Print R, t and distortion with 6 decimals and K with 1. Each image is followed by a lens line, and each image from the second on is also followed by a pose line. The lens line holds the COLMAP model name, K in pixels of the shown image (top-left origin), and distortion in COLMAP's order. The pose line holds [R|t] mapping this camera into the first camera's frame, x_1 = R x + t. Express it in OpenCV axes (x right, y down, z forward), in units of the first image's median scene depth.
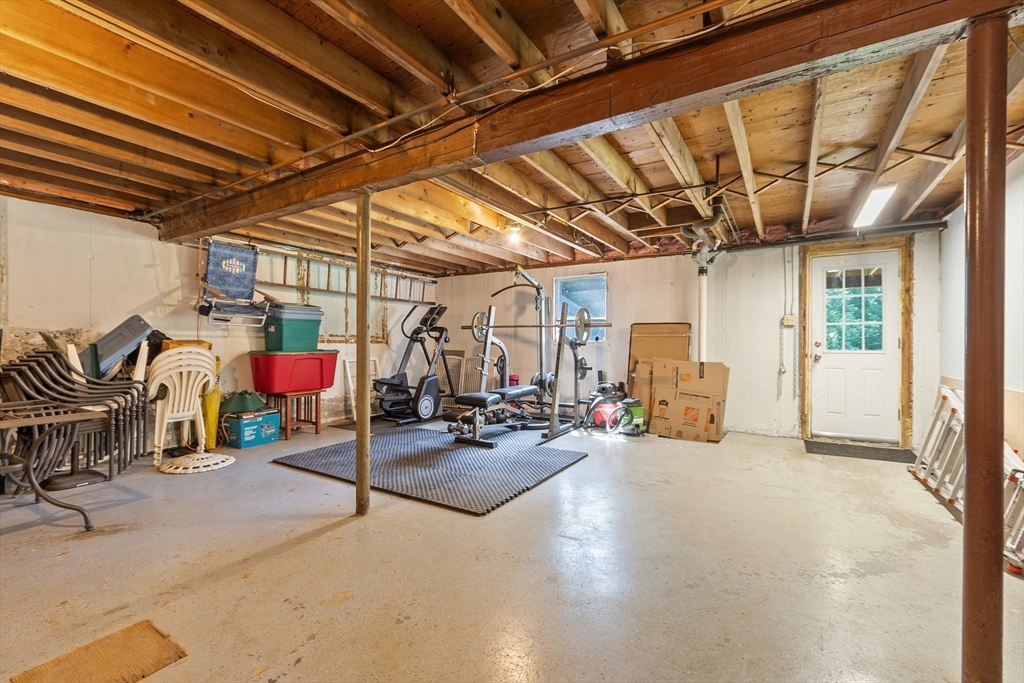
lens RADIAL K [[451.5, 0, 505.2], [0, 451.5, 347.2], [0, 0, 1]] dist [-0.000646, 0.000570]
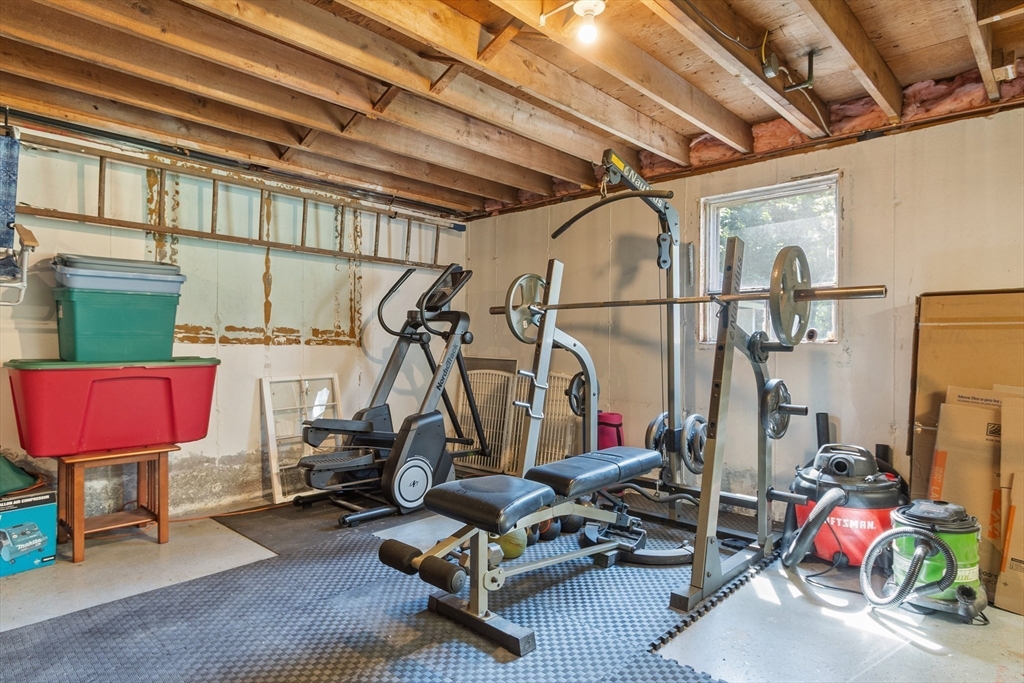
lens RADIAL K [[585.3, 0, 506.3], [0, 585.3, 344.5], [0, 0, 1]] dist [-0.000445, -0.000824]
pose [[0.979766, 0.002177, -0.200135, 0.039913], [-0.004553, 0.999925, -0.011410, -0.002797], [0.200095, 0.012090, 0.979702, 0.454281]]
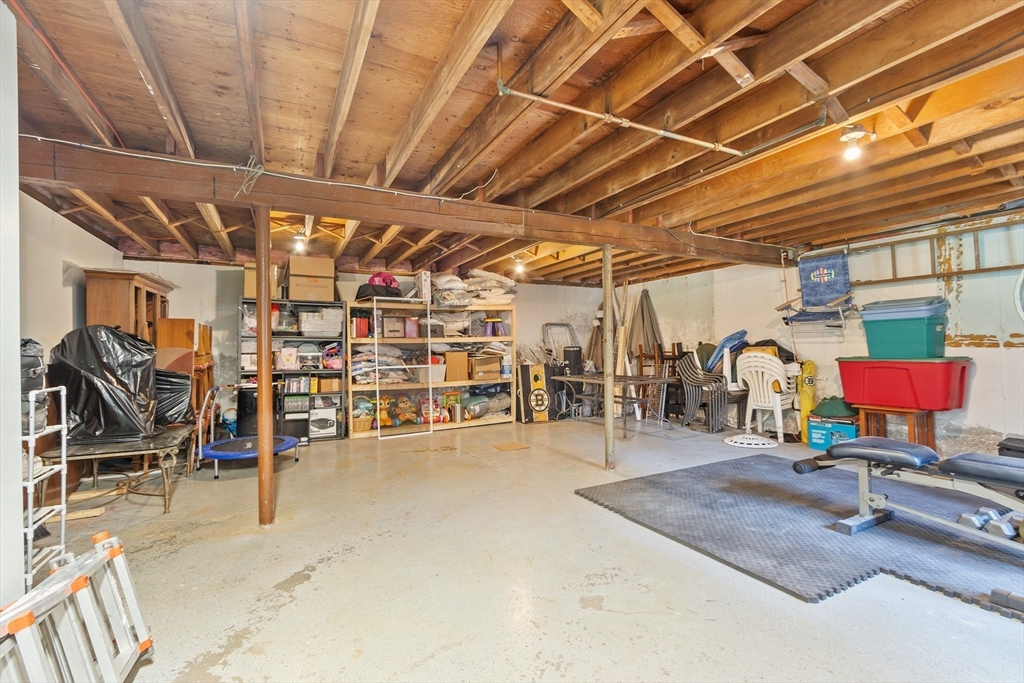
lens RADIAL K [[451.5, 0, 505.2], [0, 451.5, 347.2], [0, 0, 1]] dist [-0.000646, 0.000570]
pose [[-0.520806, 0.001776, -0.853673, 0.559242], [0.003712, 0.999993, -0.000184, -0.012630], [0.853667, -0.003265, -0.520809, 0.752609]]
